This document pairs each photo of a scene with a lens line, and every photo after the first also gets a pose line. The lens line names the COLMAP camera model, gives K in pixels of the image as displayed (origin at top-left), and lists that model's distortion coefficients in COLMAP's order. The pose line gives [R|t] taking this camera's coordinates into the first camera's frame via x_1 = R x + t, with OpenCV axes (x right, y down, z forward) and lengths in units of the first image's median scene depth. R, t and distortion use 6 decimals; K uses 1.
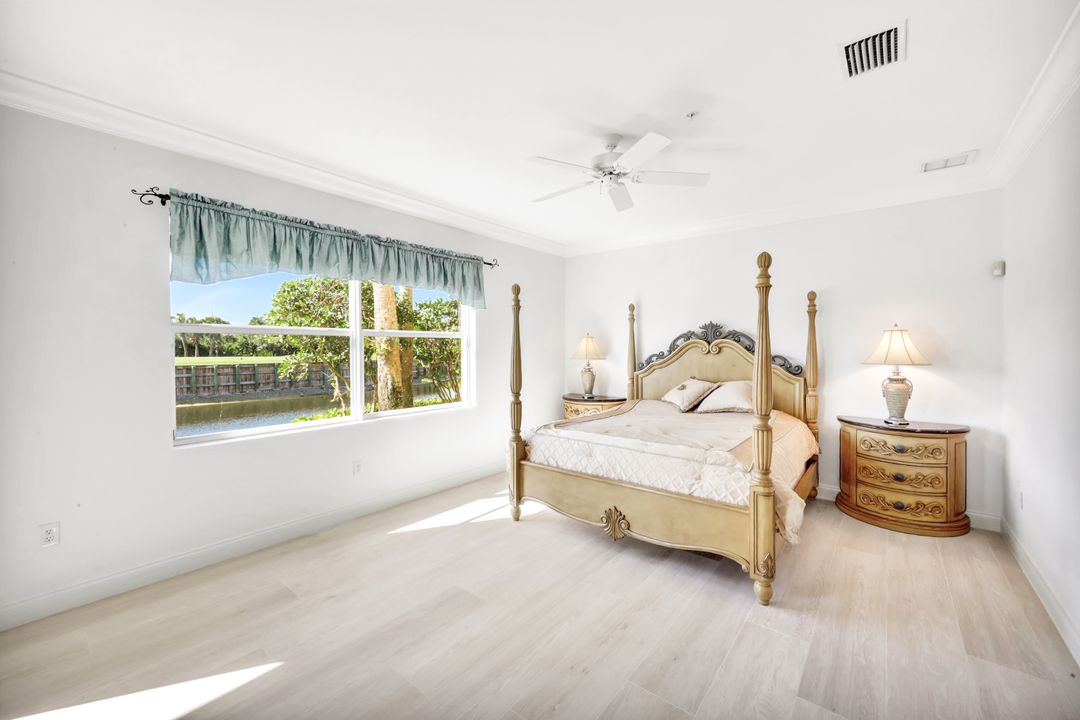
lens RADIAL K [[454.3, 0, 540.0], [0, 454.3, 360.0], [0, 0, 1]] dist [0.000804, -0.000196]
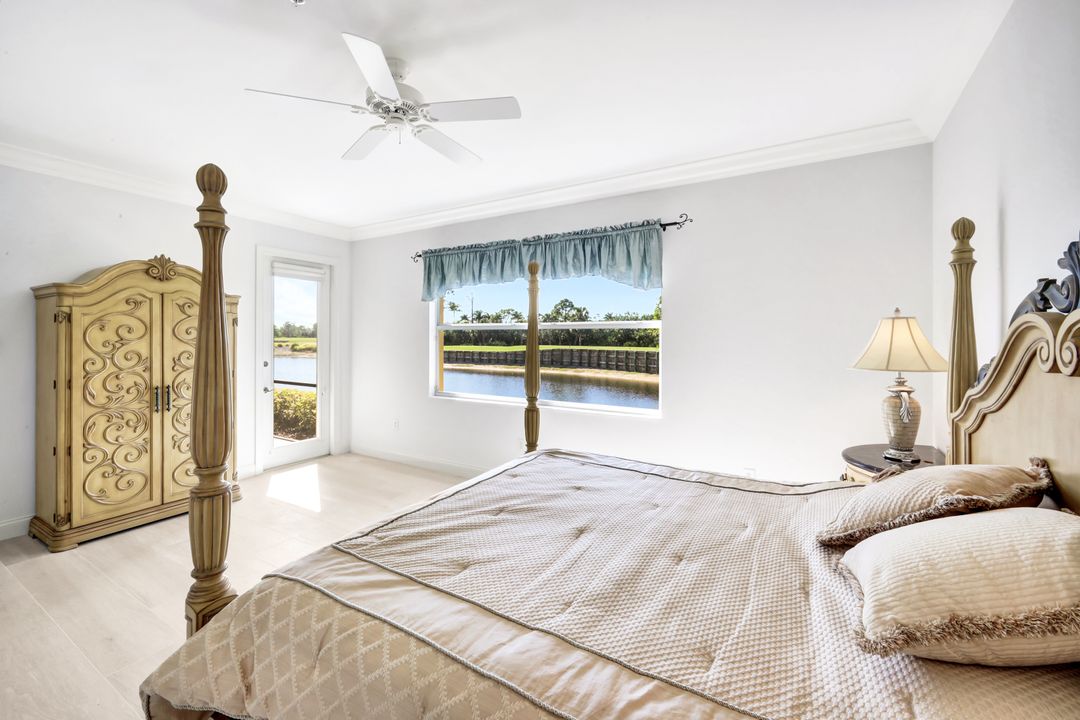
lens RADIAL K [[449.5, 0, 543.0], [0, 449.5, 338.3], [0, 0, 1]] dist [0.000339, 0.000004]
pose [[0.126047, 0.002043, -0.992022, 0.729616], [-0.032530, 0.999469, -0.002075, -0.029060], [0.991491, 0.032532, 0.126046, 0.906361]]
